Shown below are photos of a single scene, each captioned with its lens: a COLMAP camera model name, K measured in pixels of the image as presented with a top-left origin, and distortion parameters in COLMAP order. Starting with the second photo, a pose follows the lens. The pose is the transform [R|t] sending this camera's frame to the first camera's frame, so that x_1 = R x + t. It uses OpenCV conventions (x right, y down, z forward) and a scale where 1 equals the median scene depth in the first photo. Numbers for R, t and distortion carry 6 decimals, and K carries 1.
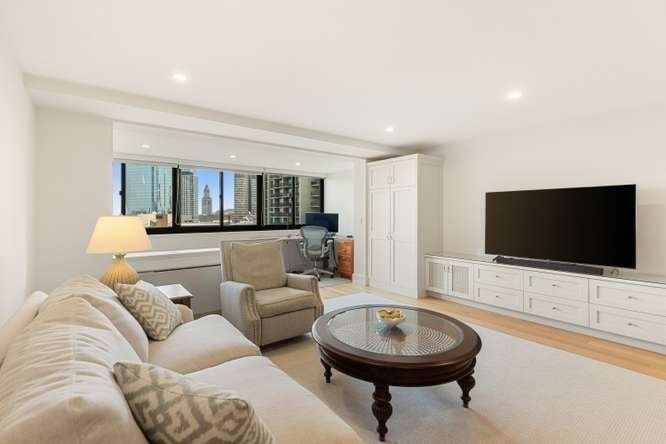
lens RADIAL K [[307.9, 0, 328.0], [0, 307.9, 214.6], [0, 0, 1]] dist [0.002348, 0.000111]
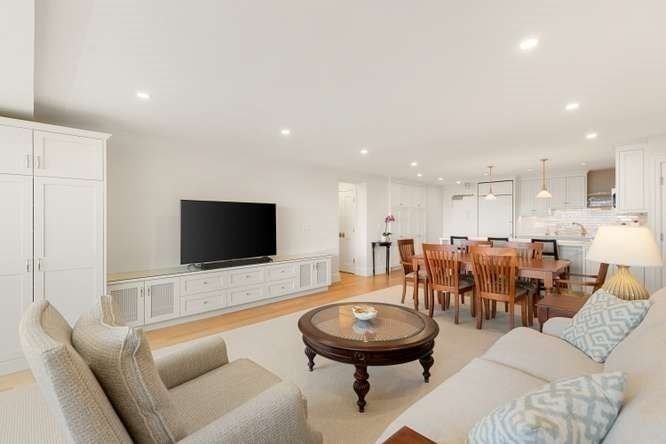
lens RADIAL K [[303.0, 0, 331.2], [0, 303.0, 219.3], [0, 0, 1]] dist [0.001027, -0.000098]
pose [[-0.128394, -0.000583, 0.991723, -0.389310], [0.001617, 0.999998, 0.000797, -0.009200], [-0.991722, 0.001706, -0.128393, 0.545219]]
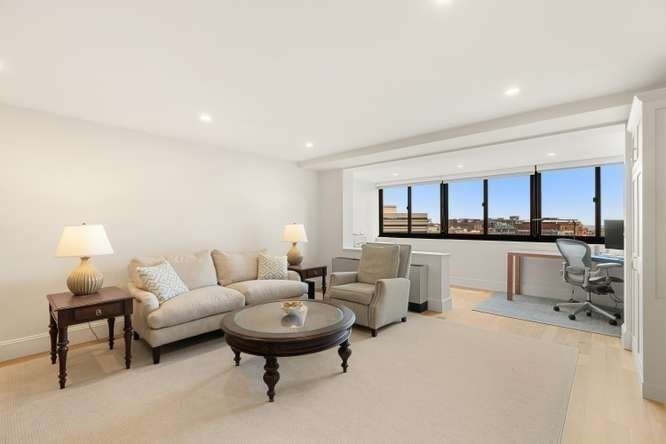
lens RADIAL K [[299.2, 0, 332.7], [0, 299.2, 224.2], [0, 0, 1]] dist [0.001973, -0.000148]
pose [[0.183006, 0.000443, -0.983112, 0.598196], [0.003859, 0.999992, 0.001169, 0.001924], [0.983104, -0.004008, 0.183003, 0.403691]]
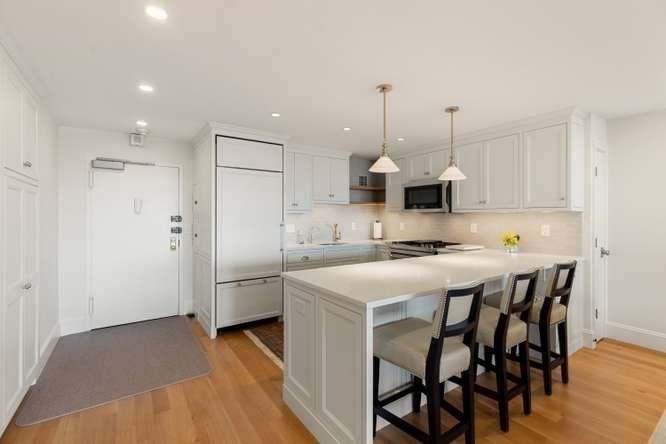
lens RADIAL K [[300.5, 0, 333.2], [0, 300.5, 216.4], [0, 0, 1]] dist [0.002419, -0.000073]
pose [[-0.999016, -0.000927, 0.044338, 0.785749], [-0.001100, 0.999992, -0.003875, -0.011992], [-0.044334, -0.003920, -0.999009, 0.237321]]
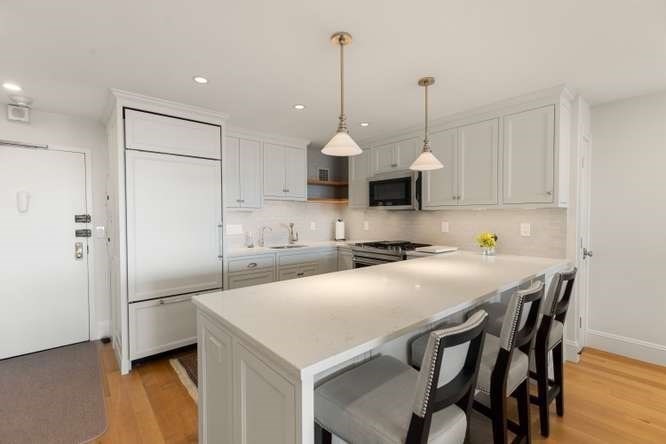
lens RADIAL K [[299.2, 0, 332.7], [0, 299.2, 224.2], [0, 0, 1]] dist [0.001973, -0.000148]
pose [[-0.997812, 0.005364, -0.065900, 0.761161], [0.003634, 0.999646, 0.026341, -0.011270], [0.066018, 0.026044, -0.997478, 0.112737]]
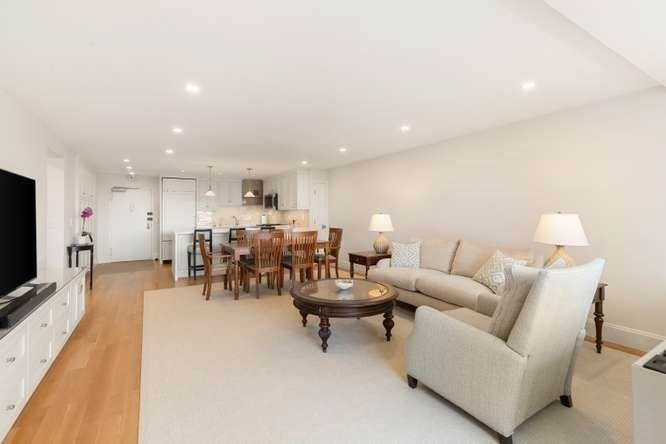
lens RADIAL K [[302.2, 0, 330.9], [0, 302.2, 211.1], [0, 0, 1]] dist [0.002587, -0.000522]
pose [[-0.994951, 0.006203, 0.100172, 0.053031], [0.005023, 0.999915, -0.012029, 0.002204], [-0.100238, -0.011465, -0.994897, 1.050678]]
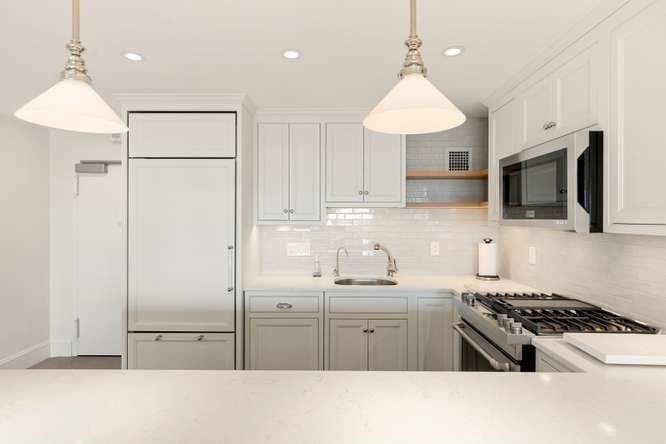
lens RADIAL K [[365.3, 0, 332.7], [0, 365.3, 219.3], [0, 0, 1]] dist [-0.001774, -0.000506]
pose [[-0.789420, -0.006062, 0.613823, 0.499635], [-0.003853, 0.999980, 0.004921, -0.037674], [-0.613841, 0.001519, -0.789428, -0.170107]]
